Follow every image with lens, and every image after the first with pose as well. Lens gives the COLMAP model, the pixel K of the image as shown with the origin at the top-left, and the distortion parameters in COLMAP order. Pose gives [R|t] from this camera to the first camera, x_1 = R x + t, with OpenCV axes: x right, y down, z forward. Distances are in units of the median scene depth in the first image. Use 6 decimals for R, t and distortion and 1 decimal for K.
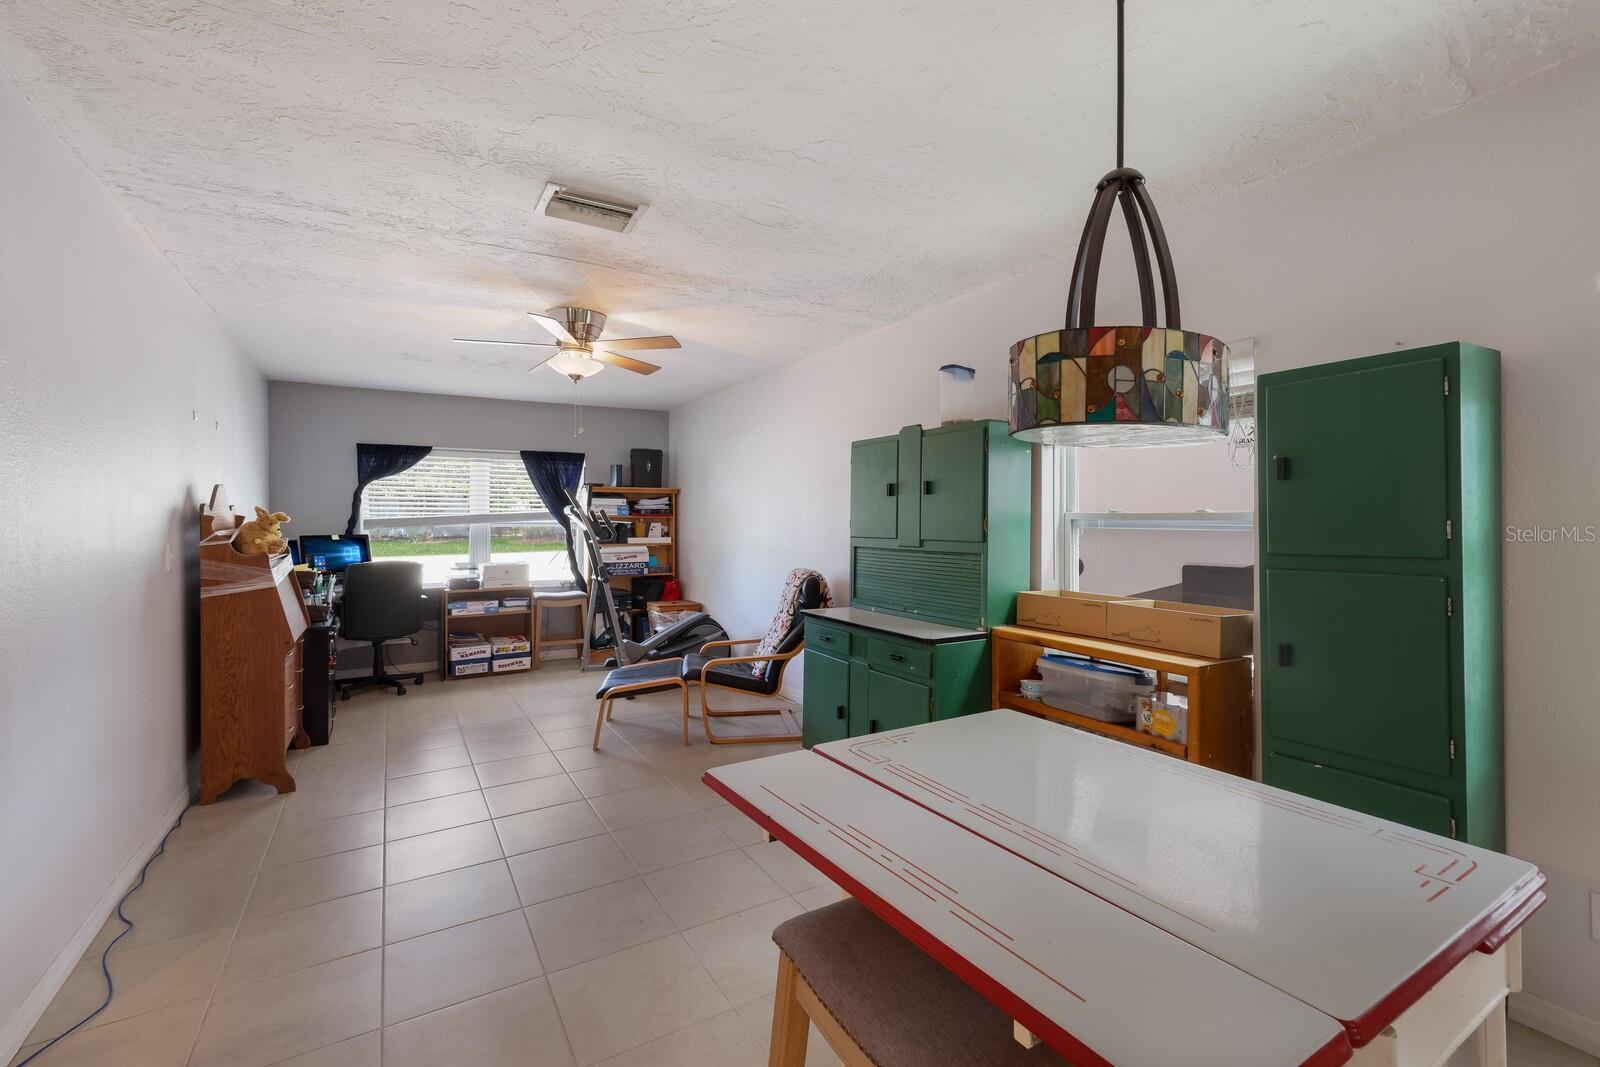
lens RADIAL K [[701.3, 0, 795.4], [0, 701.3, 522.8], [0, 0, 1]] dist [0.000607, 0.000157]
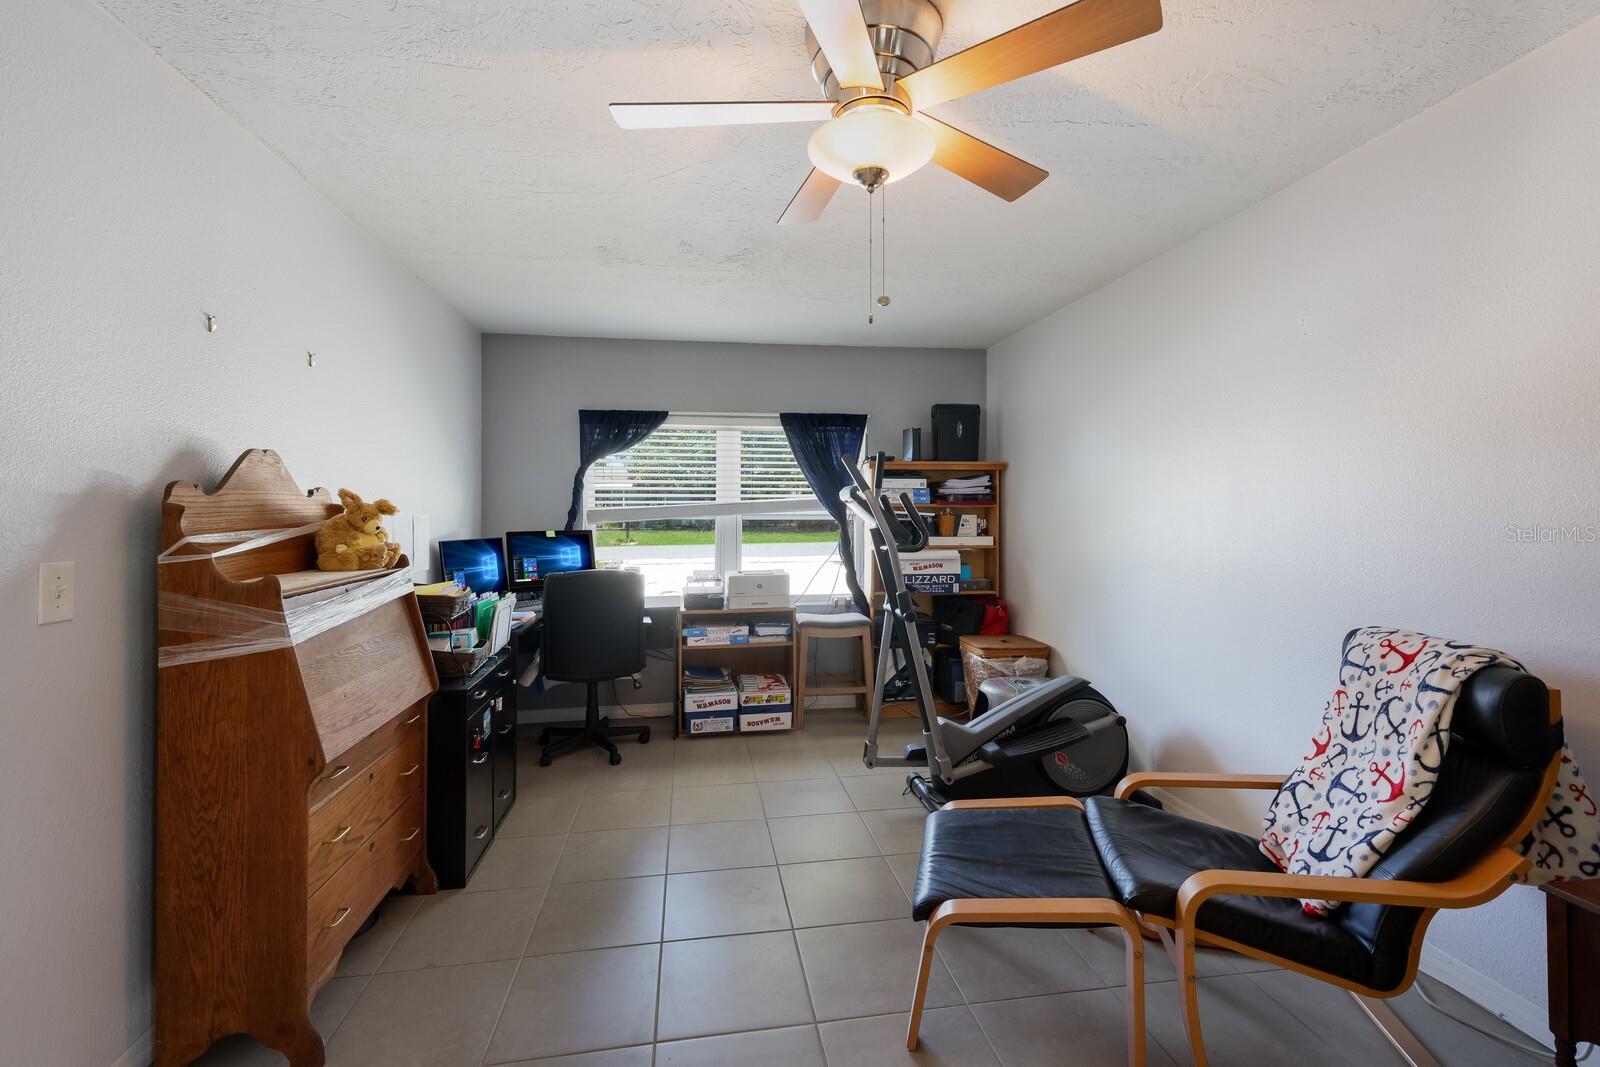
lens RADIAL K [[701.3, 0, 795.4], [0, 701.3, 522.8], [0, 0, 1]] dist [0.000607, 0.000157]
pose [[0.930929, 0.005927, -0.365153, -0.126171], [-0.000419, 0.999885, 0.015162, -0.002505], [0.365201, -0.013962, 0.930824, 0.369105]]
